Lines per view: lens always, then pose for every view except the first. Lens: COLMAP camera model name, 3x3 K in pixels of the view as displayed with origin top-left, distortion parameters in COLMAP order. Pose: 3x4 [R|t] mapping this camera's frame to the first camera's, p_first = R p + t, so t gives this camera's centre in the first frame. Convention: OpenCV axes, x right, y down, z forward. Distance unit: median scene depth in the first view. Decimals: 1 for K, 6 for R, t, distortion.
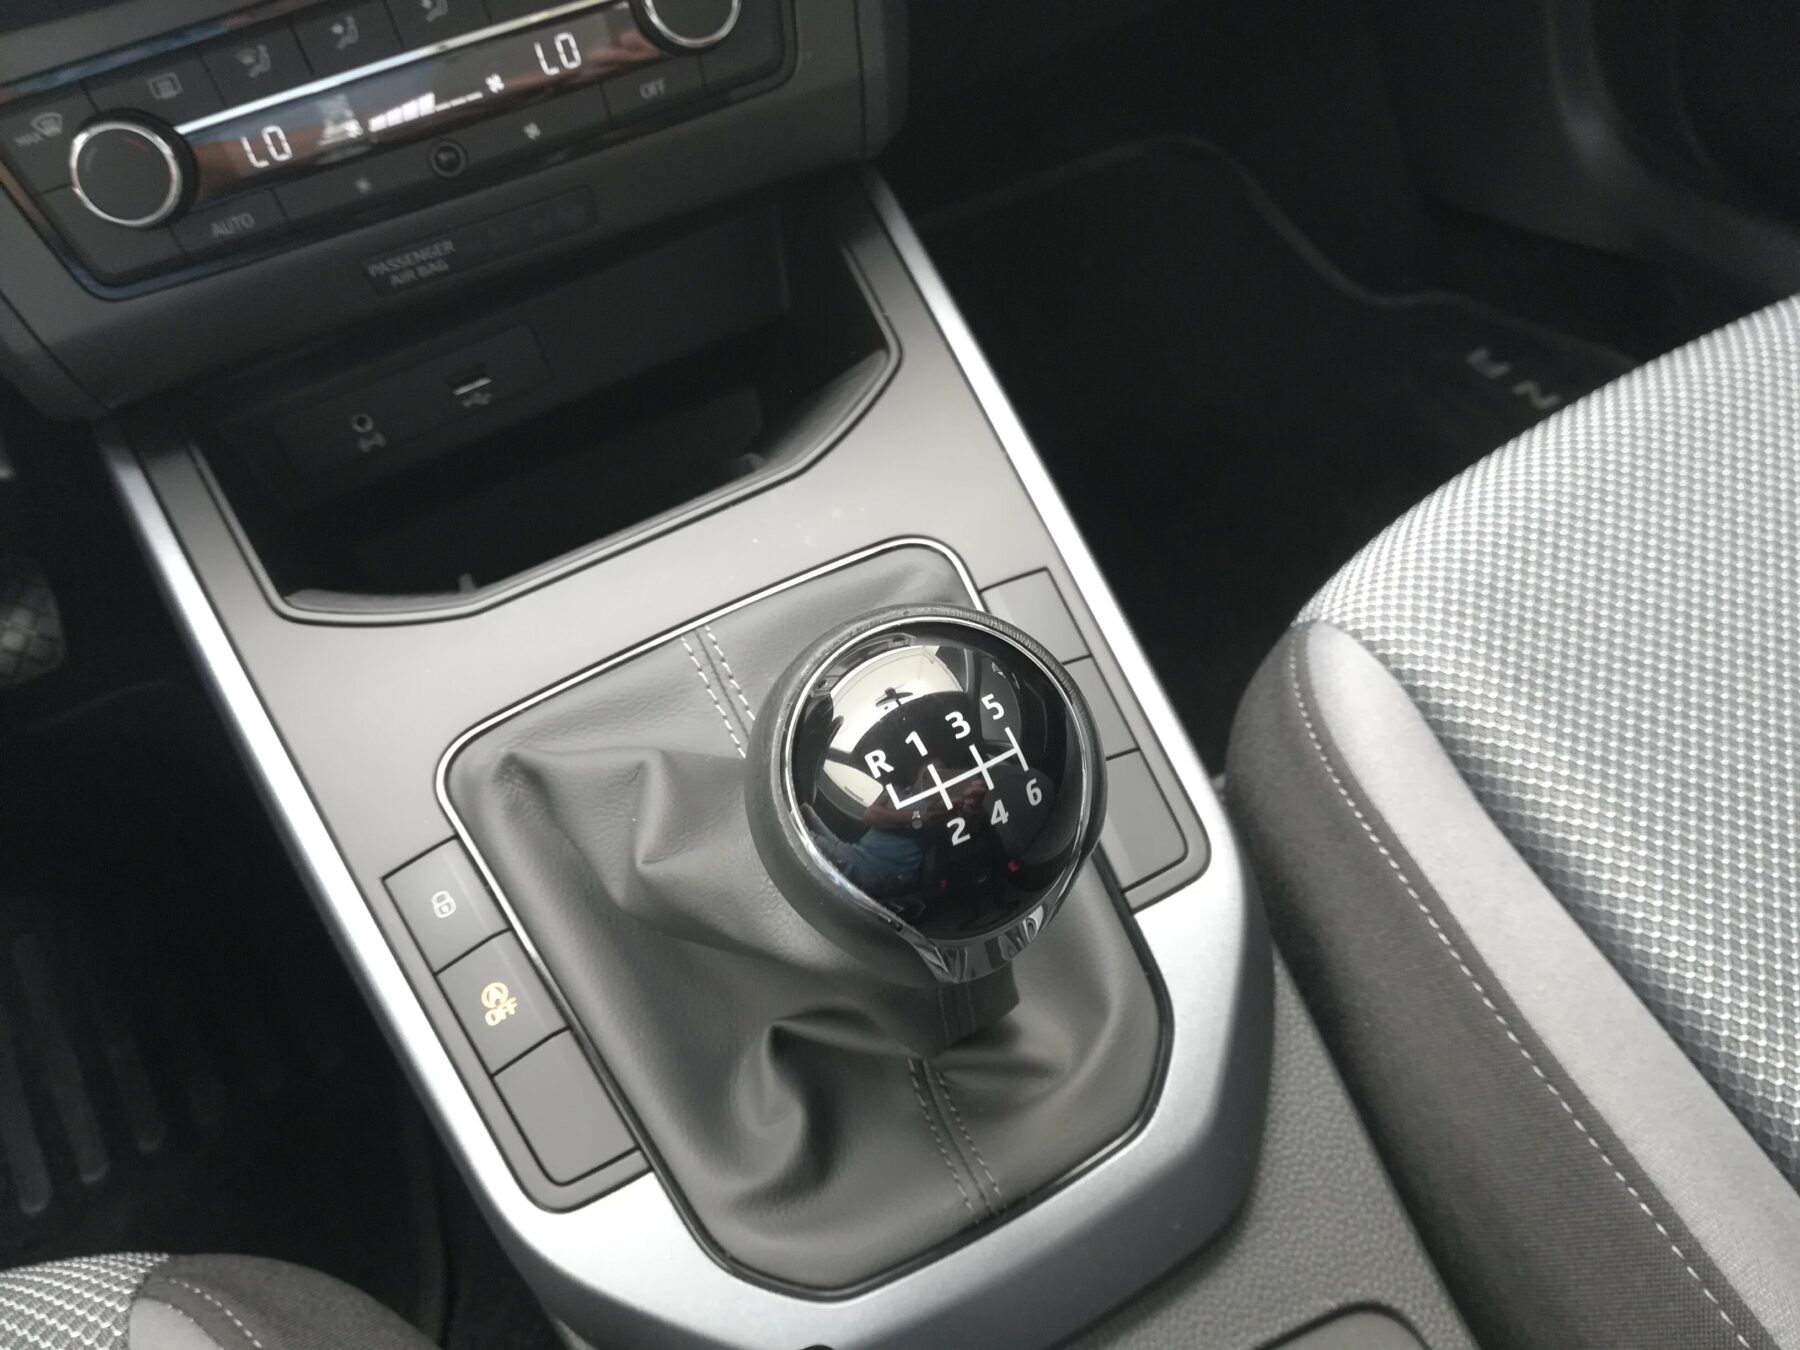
lens RADIAL K [[1468.5, 0, 884.8], [0, 1468.5, 687.0], [0, 0, 1]] dist [0.043300, -0.102263]
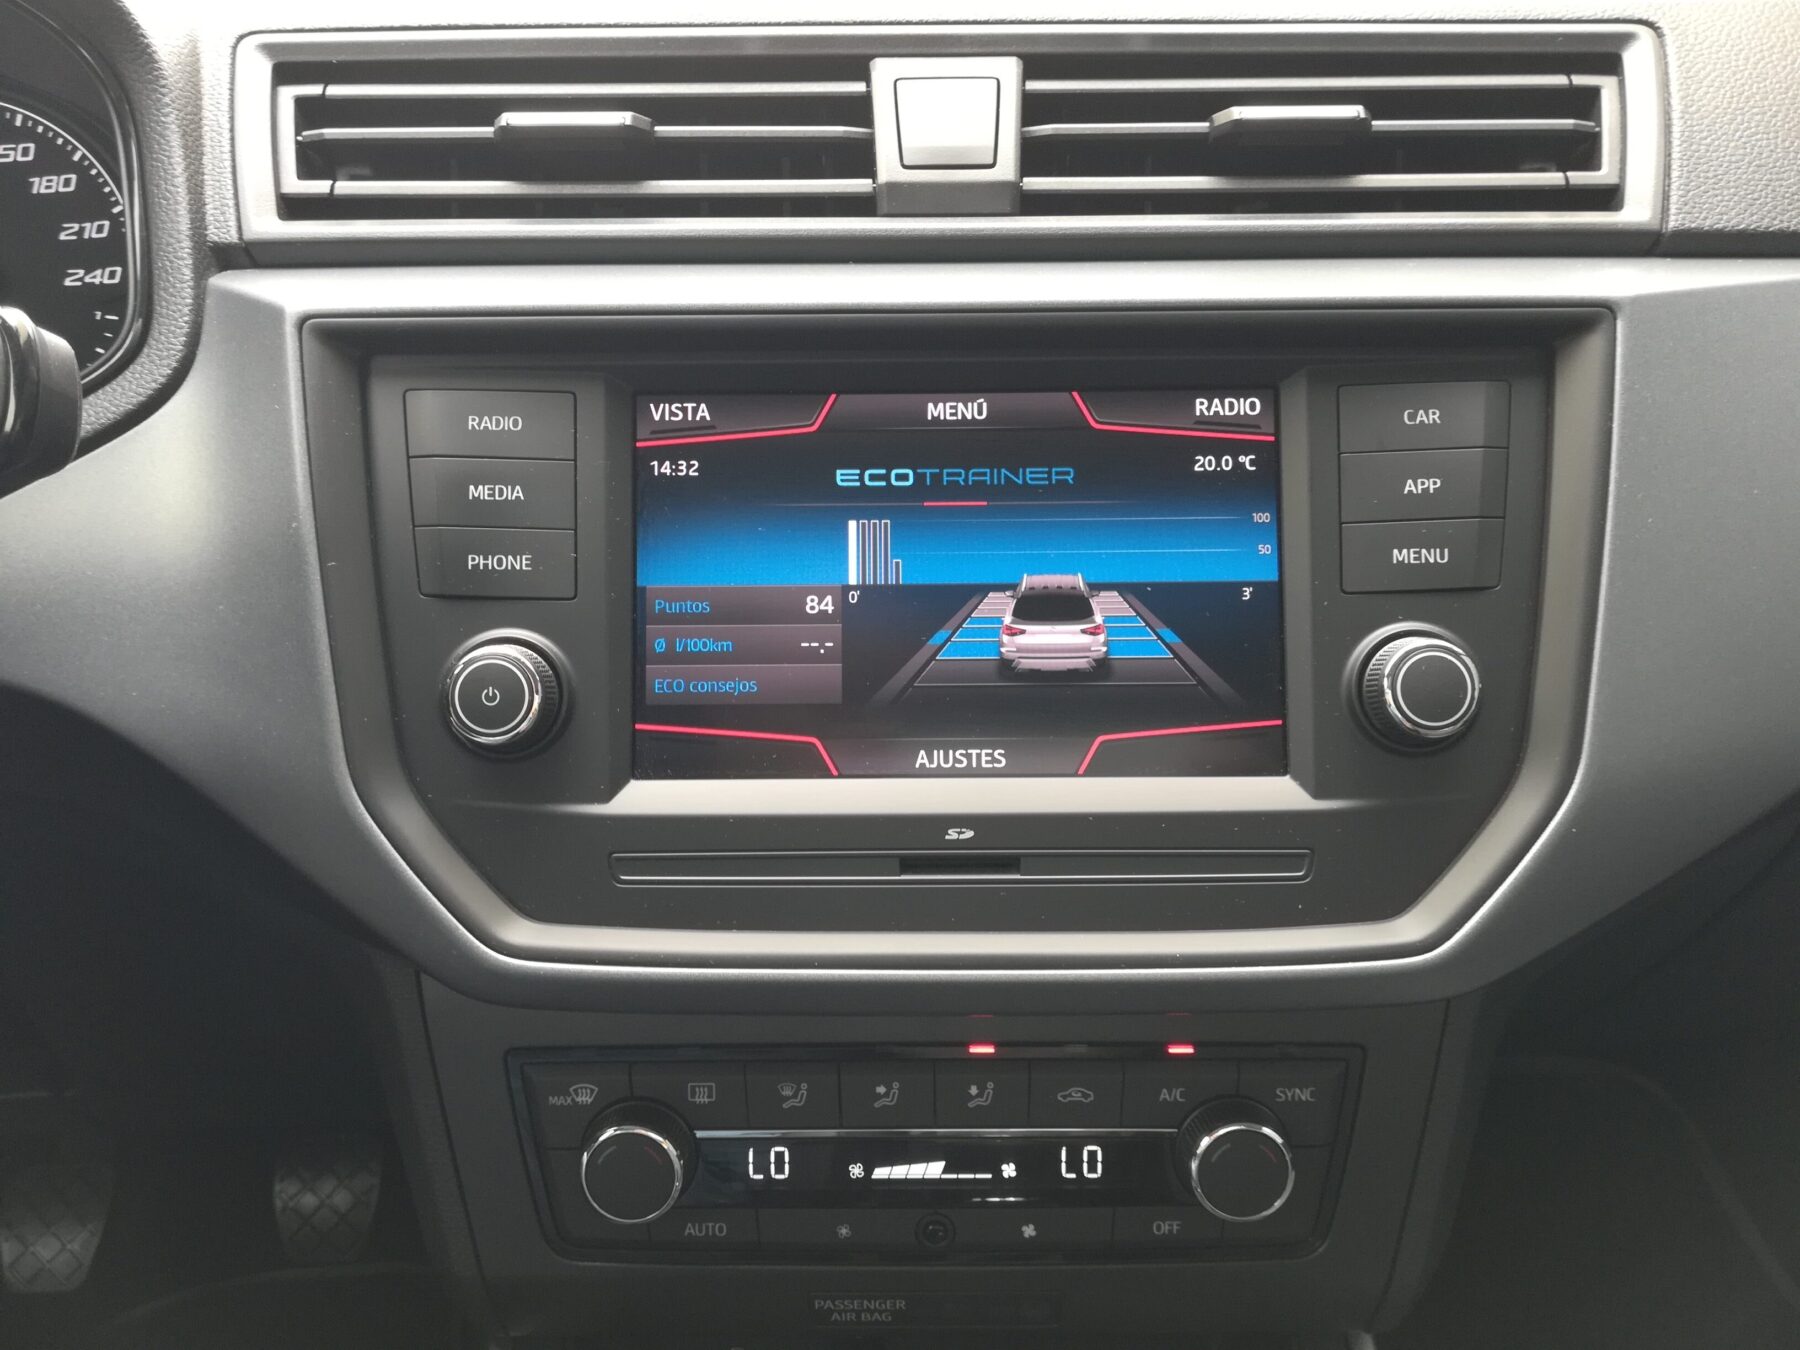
lens RADIAL K [[1459.6, 0, 852.0], [0, 1459.6, 652.7], [0, 0, 1]] dist [0.054500, -0.094435]
pose [[0.921710, 0.278303, -0.270183, -0.195113], [-0.358231, 0.877869, -0.317830, -0.367162], [0.148732, 0.389735, 0.908837, -0.013572]]
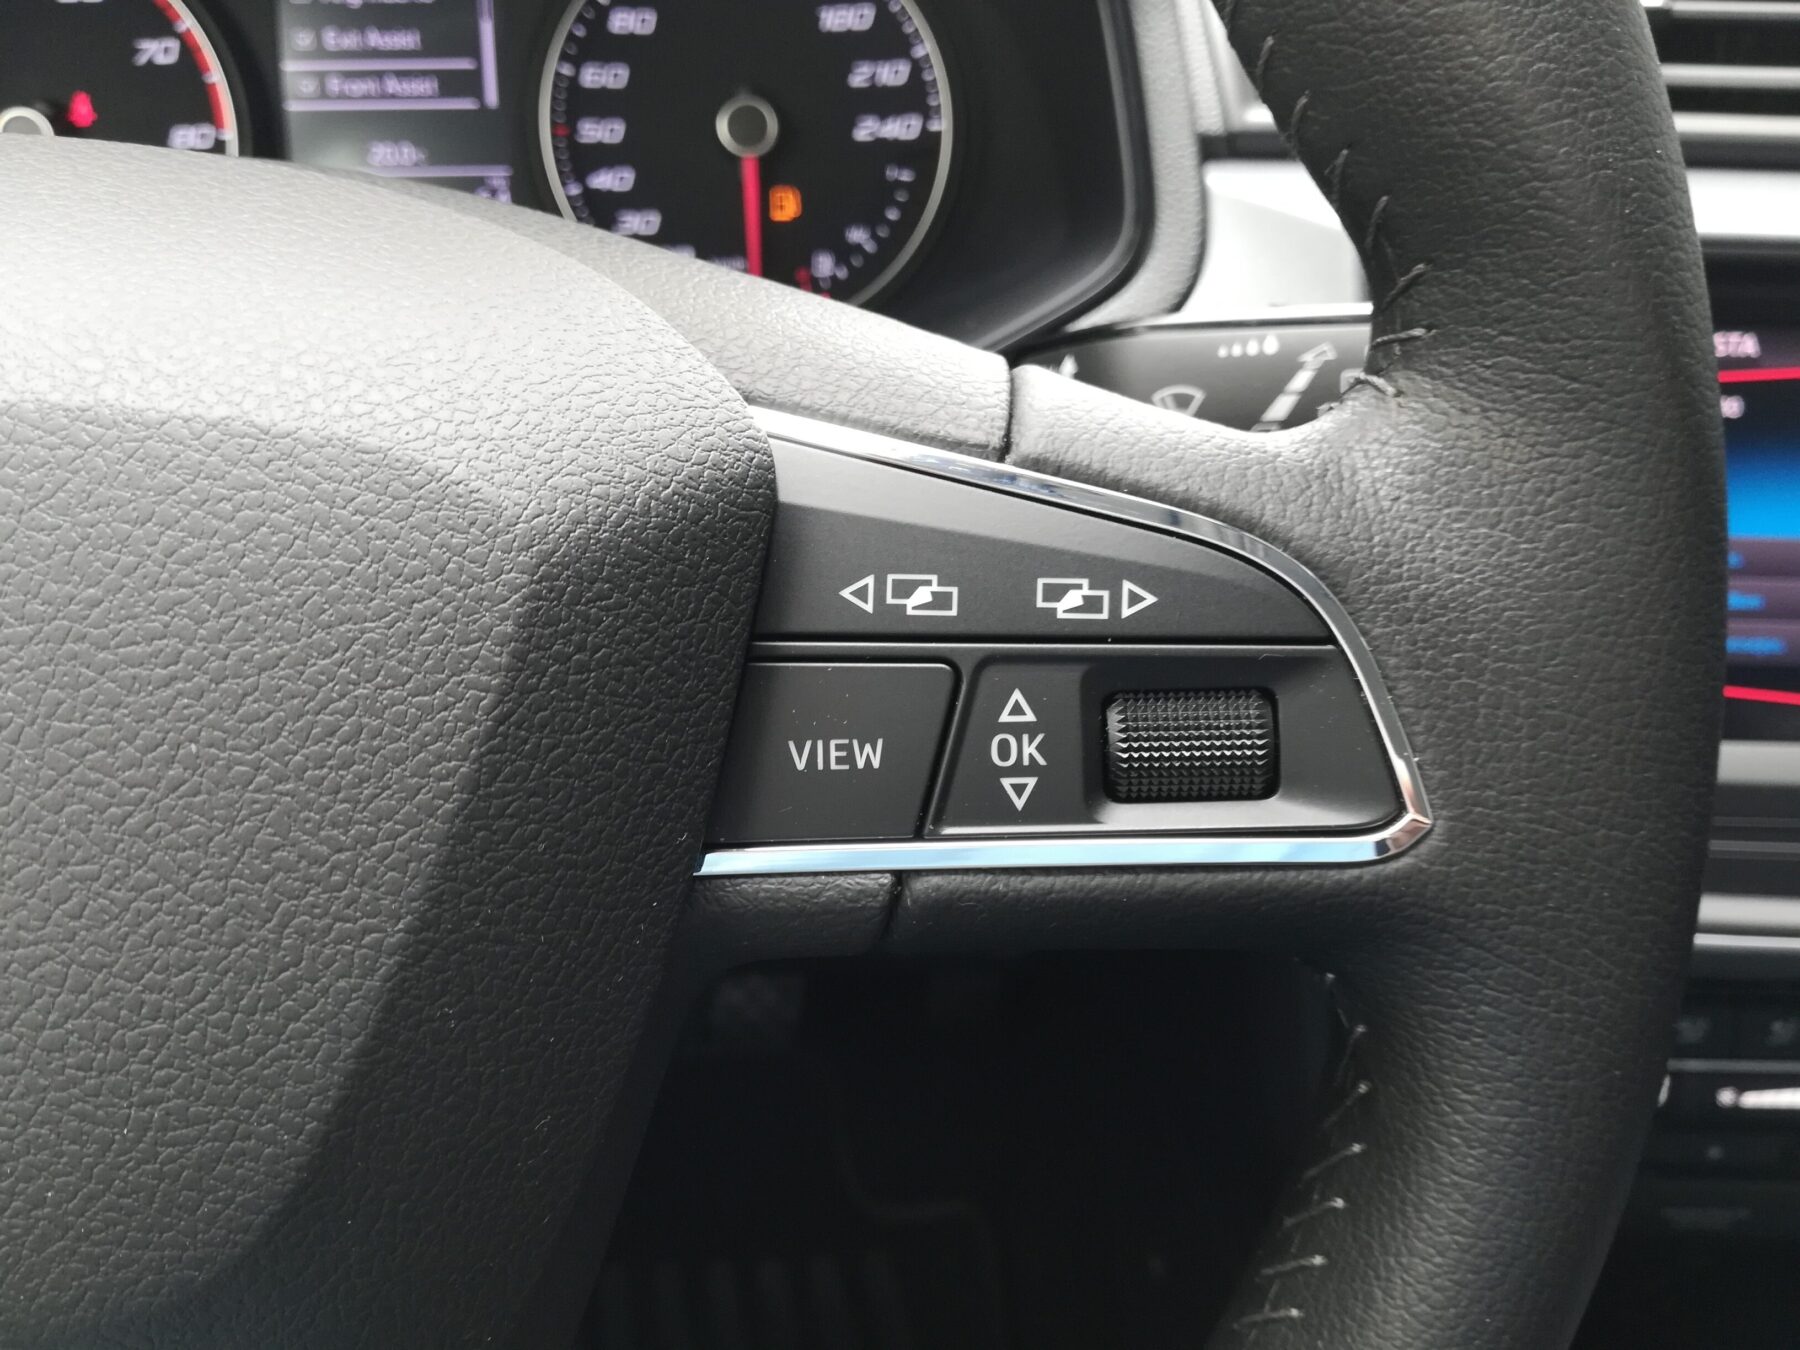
lens RADIAL K [[1495.0, 0, 896.7], [0, 1495.0, 647.1], [0, 0, 1]] dist [0.011266, -0.077858]
pose [[0.912904, 0.345622, -0.217143, -0.750584], [-0.381337, 0.911895, -0.151756, -0.288542], [0.145562, 0.221343, 0.964271, -0.104880]]
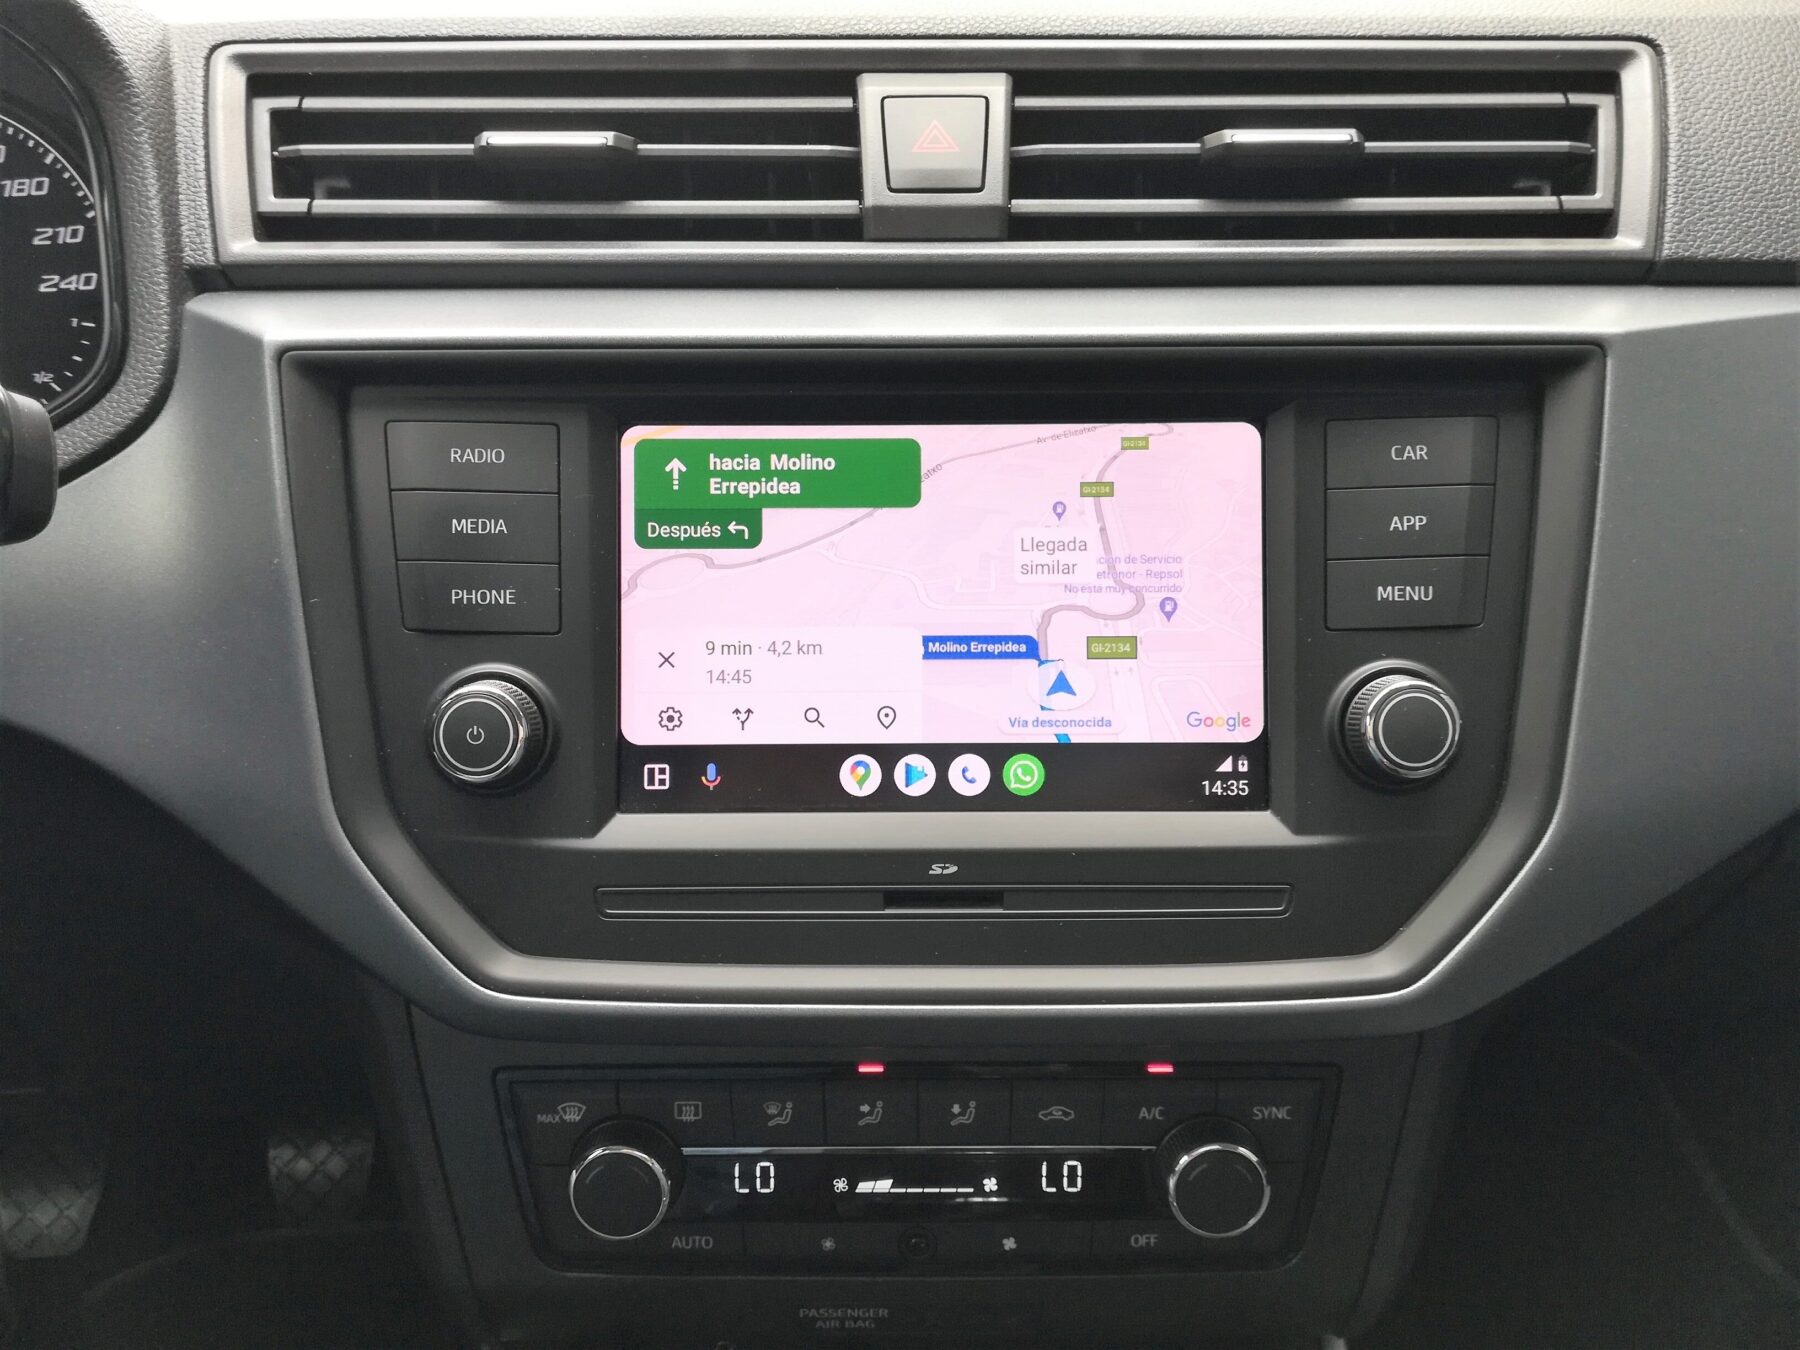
lens RADIAL K [[1459.6, 0, 852.0], [0, 1459.6, 652.7], [0, 0, 1]] dist [0.054500, -0.094435]
pose [[0.922859, 0.292690, -0.250326, -0.209702], [-0.358244, 0.890983, -0.278944, -0.421645], [0.141392, 0.347104, 0.927107, -0.035908]]
